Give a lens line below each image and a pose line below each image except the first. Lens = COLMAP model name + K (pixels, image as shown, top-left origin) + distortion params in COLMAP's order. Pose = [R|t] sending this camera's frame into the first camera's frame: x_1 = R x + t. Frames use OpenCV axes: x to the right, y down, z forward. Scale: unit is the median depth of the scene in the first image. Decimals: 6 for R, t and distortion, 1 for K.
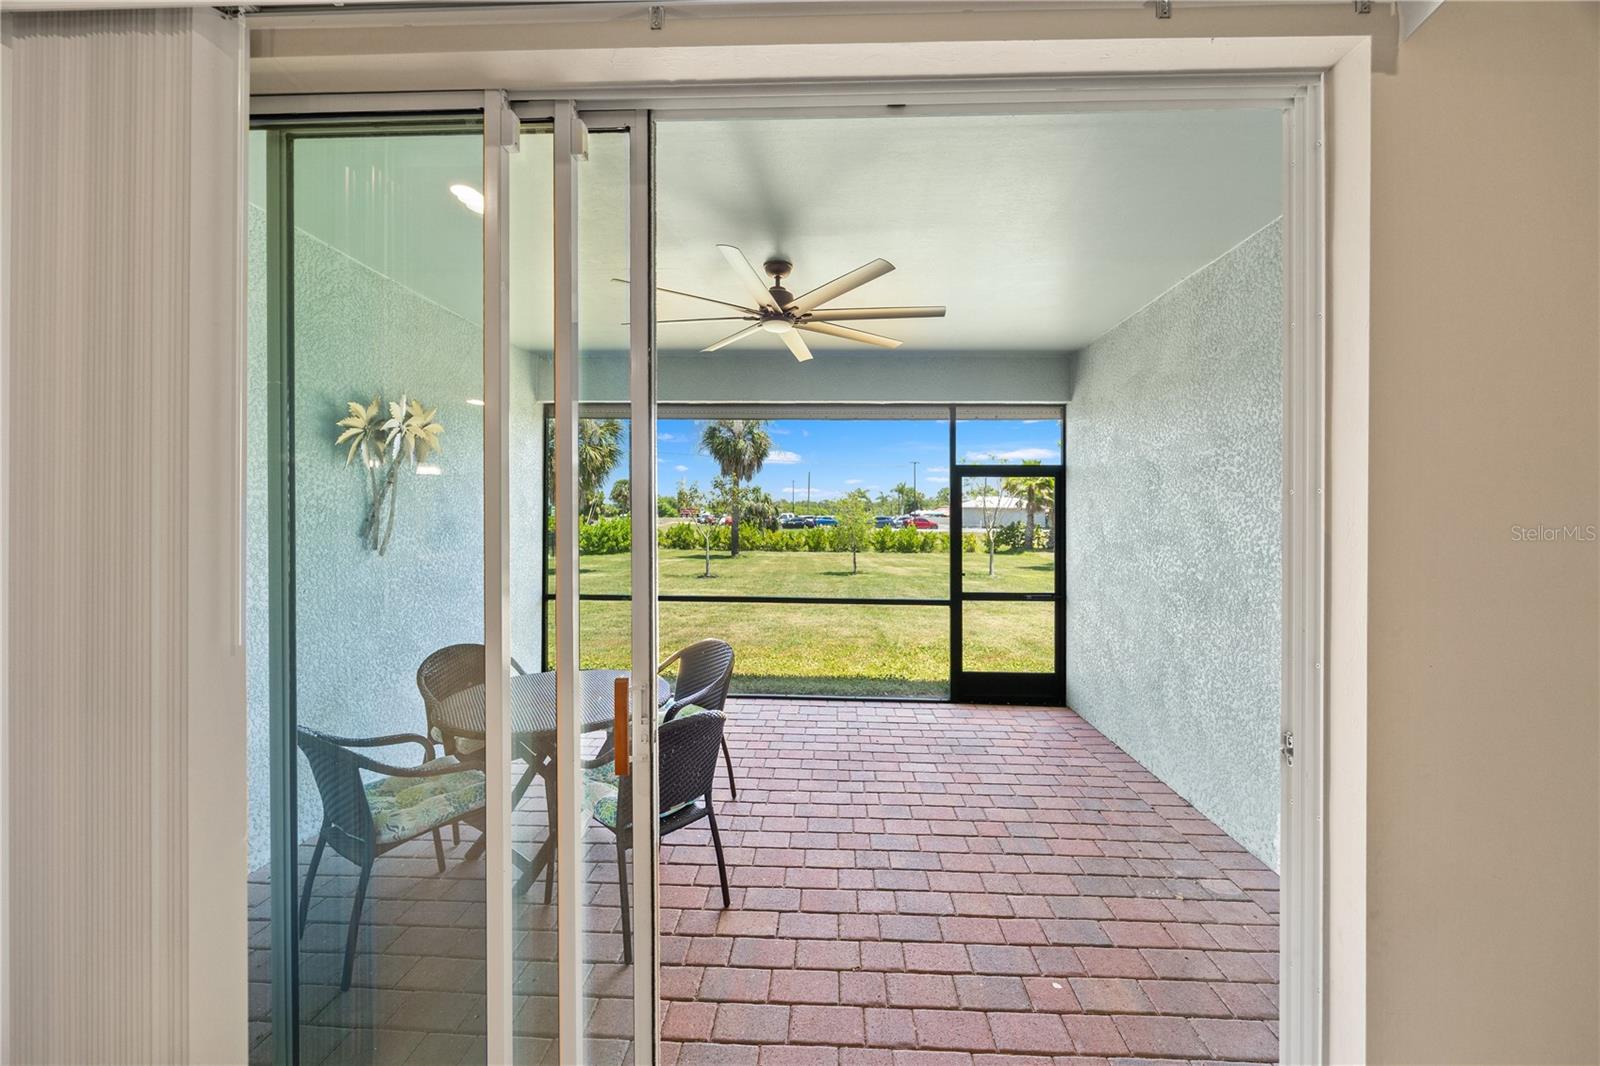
lens RADIAL K [[624.3, 0, 788.2], [0, 624.3, 523.3], [0, 0, 1]] dist [-0.002197, -0.000828]
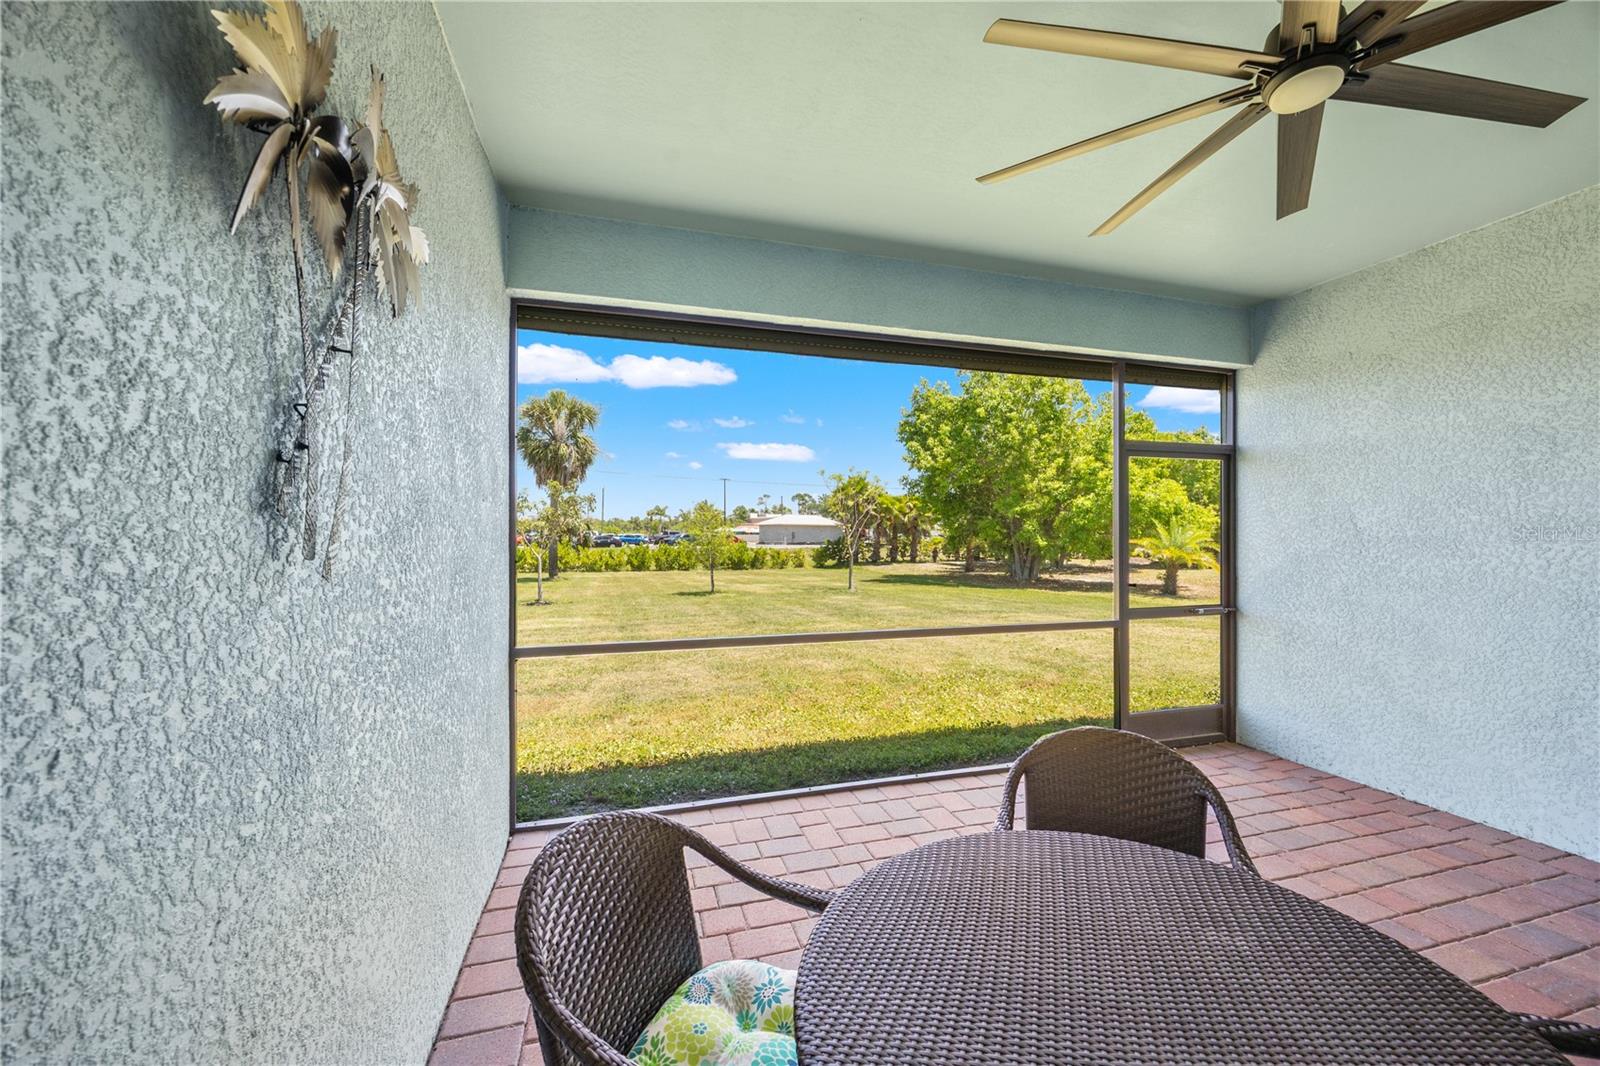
lens RADIAL K [[624.3, 0, 788.4], [0, 624.3, 535.5], [0, 0, 1]] dist [-0.002197, -0.000828]
pose [[0.943910, -0.008581, 0.330092, -0.067188], [0.012025, 0.999892, -0.008392, 0.004475], [-0.329984, 0.011890, 0.943912, 0.079798]]
